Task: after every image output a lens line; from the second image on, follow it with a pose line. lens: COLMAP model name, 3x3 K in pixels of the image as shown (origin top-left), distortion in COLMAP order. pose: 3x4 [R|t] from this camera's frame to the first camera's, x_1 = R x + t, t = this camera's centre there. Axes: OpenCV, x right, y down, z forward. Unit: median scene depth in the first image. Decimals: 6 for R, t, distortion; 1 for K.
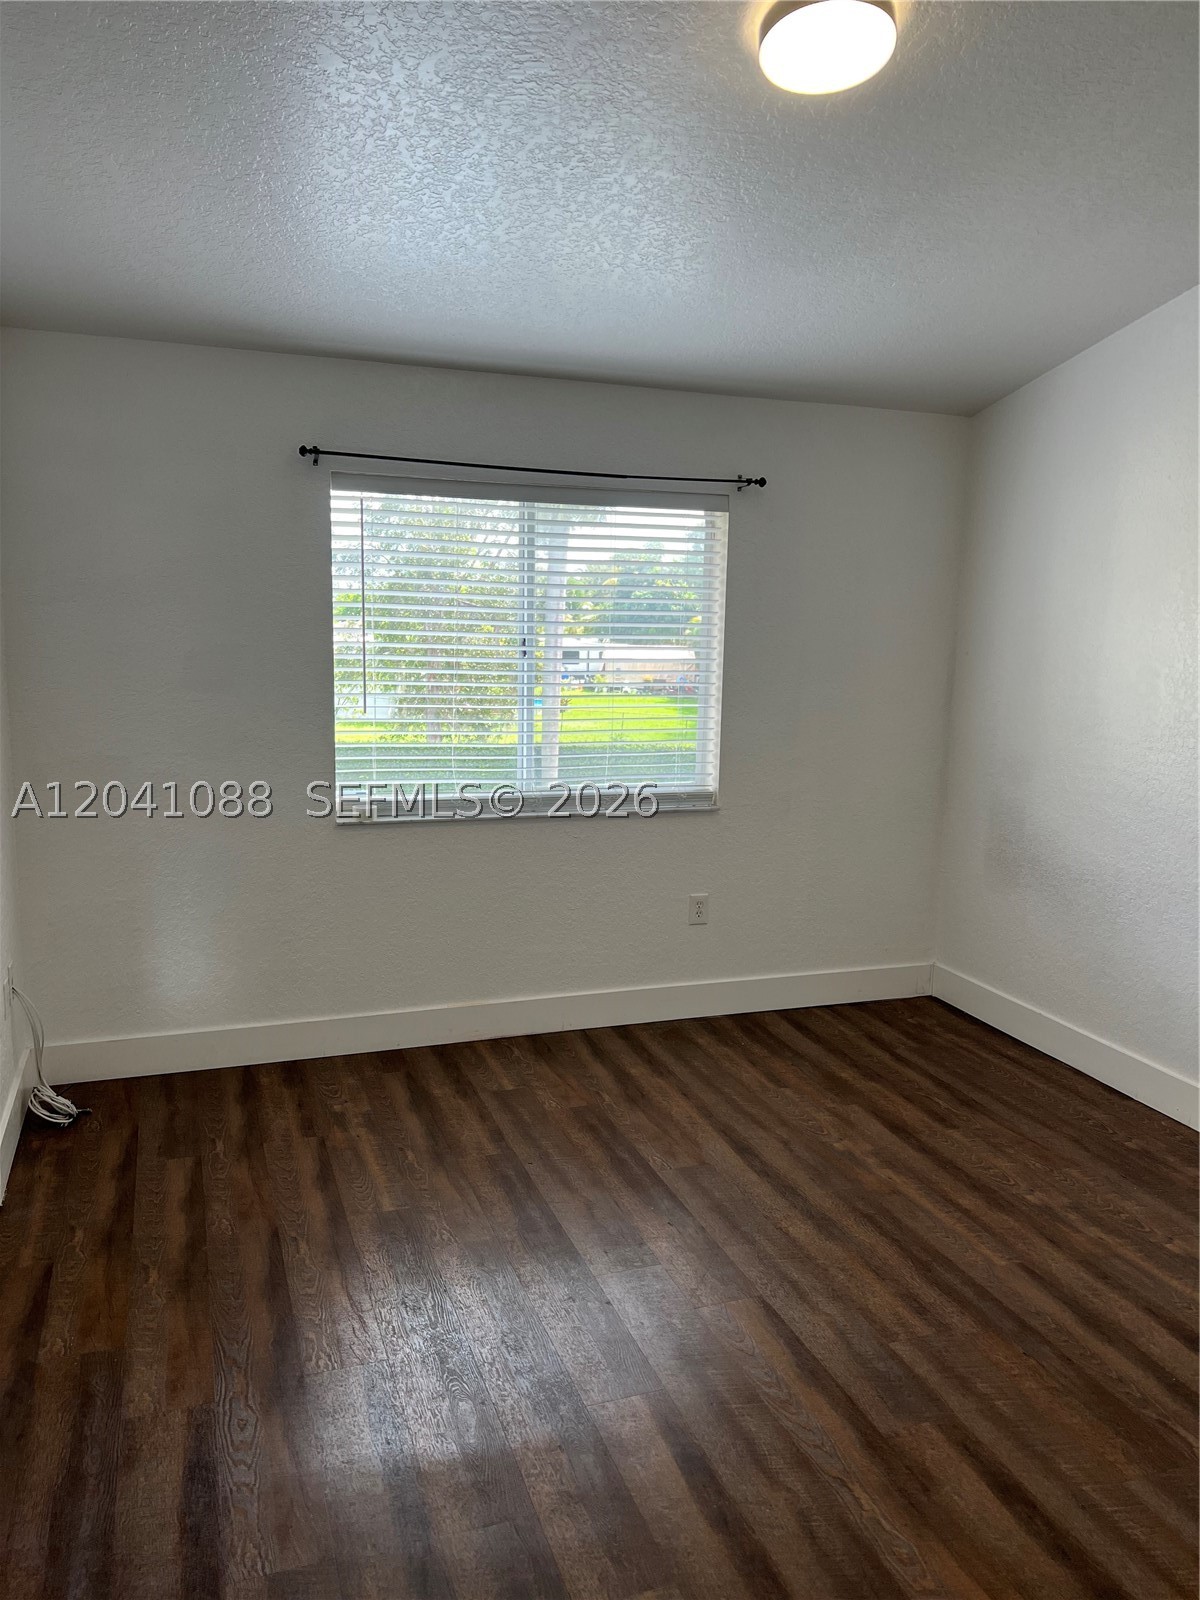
lens RADIAL K [[1202.4, 0, 604.3], [0, 1202.4, 804.5], [0, 0, 1]] dist [0.070797, -0.075619]
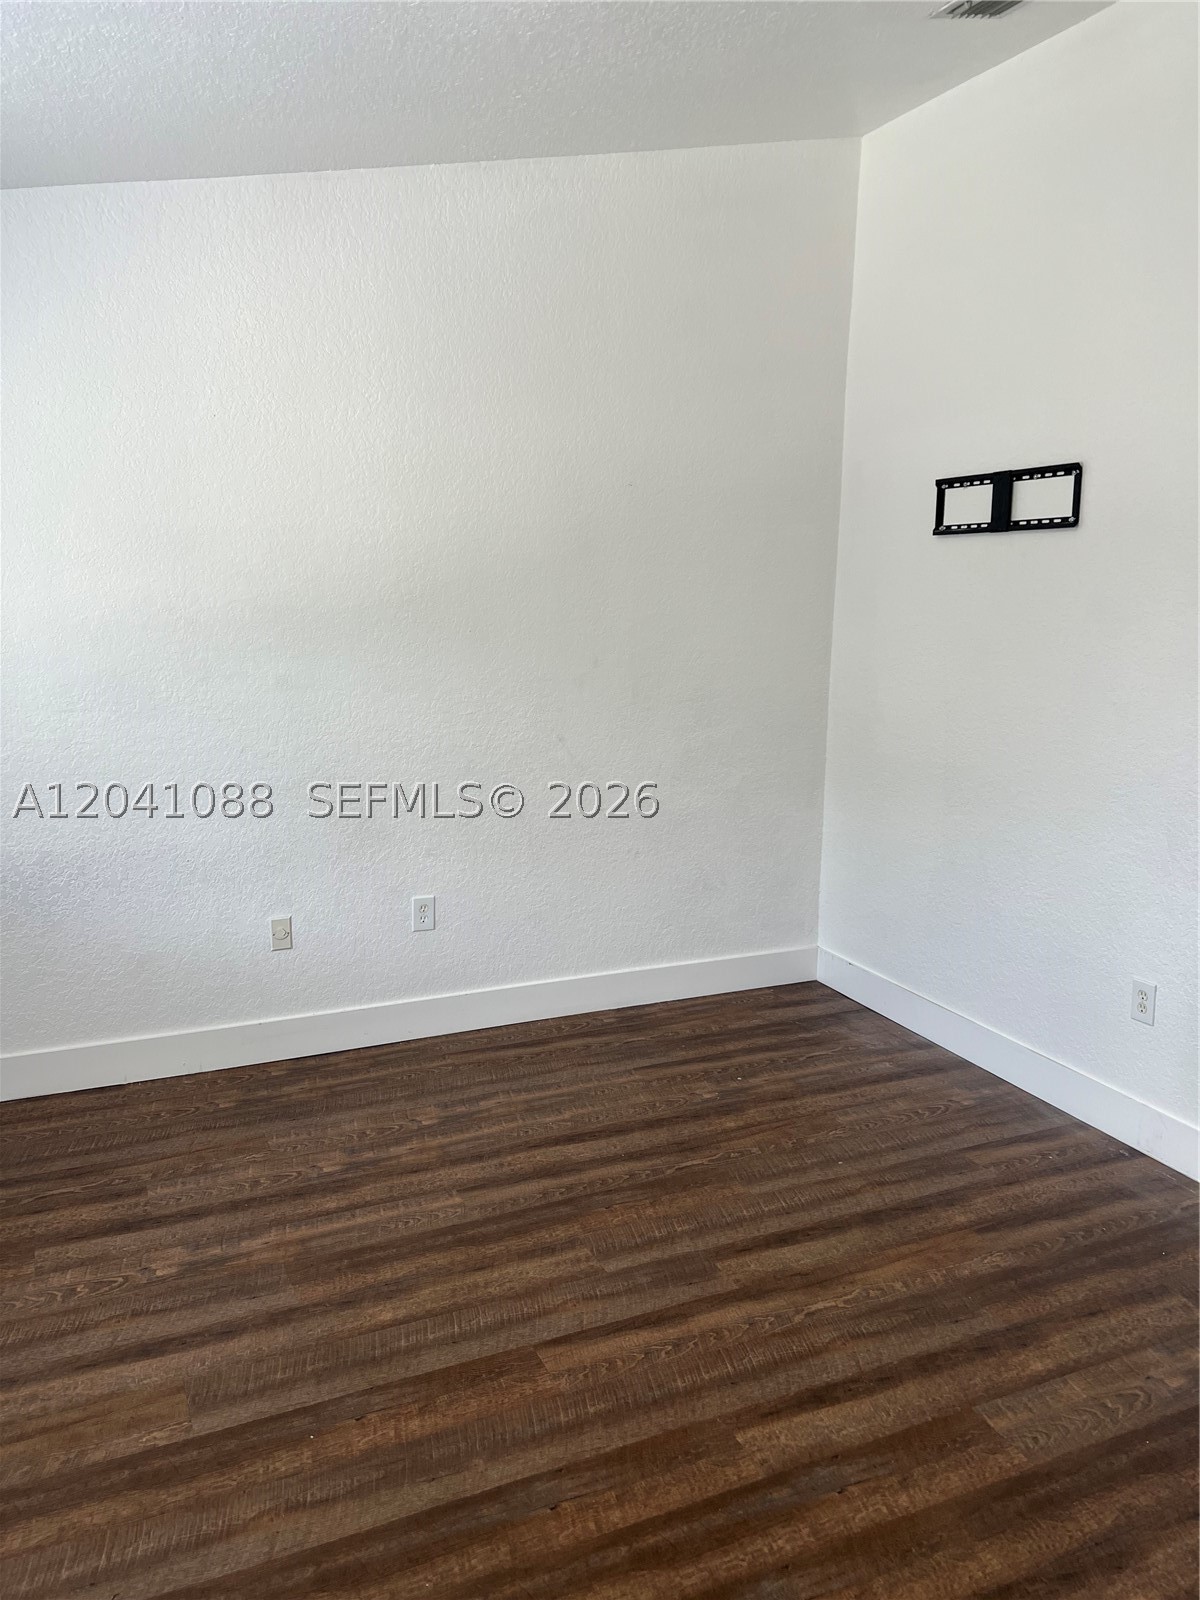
lens RADIAL K [[1202.4, 0, 614.8], [0, 1202.4, 802.6], [0, 0, 1]] dist [0.070797, -0.075619]
pose [[-0.097151, -0.196118, 0.975756, -0.609498], [0.130246, 0.969457, 0.207820, -0.145889], [-0.986710, 0.147279, -0.068640, 0.855889]]
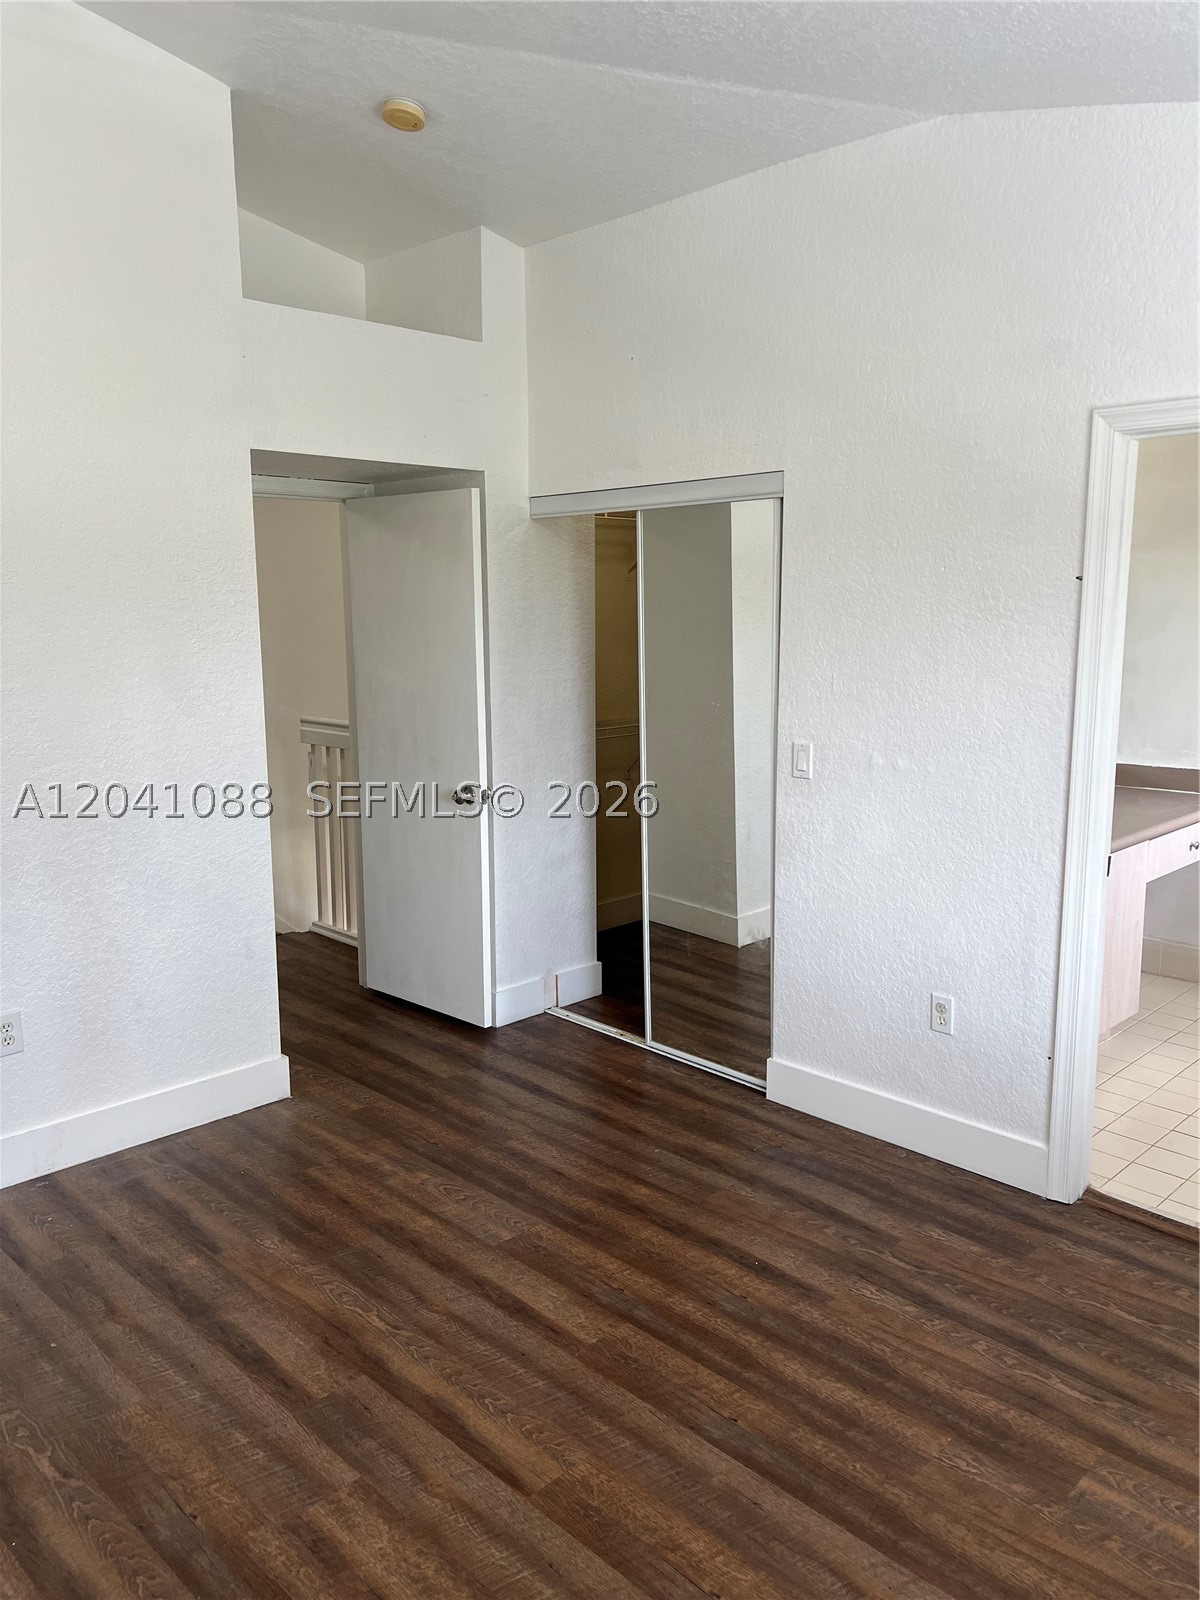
lens RADIAL K [[1202.4, 0, 600.9], [0, 1202.4, 796.8], [0, 0, 1]] dist [0.070797, -0.075619]
pose [[-0.904050, 0.045779, -0.424968, 0.357876], [-0.081067, 0.957837, 0.275639, -0.216693], [0.419668, 0.283642, -0.862222, 1.416664]]
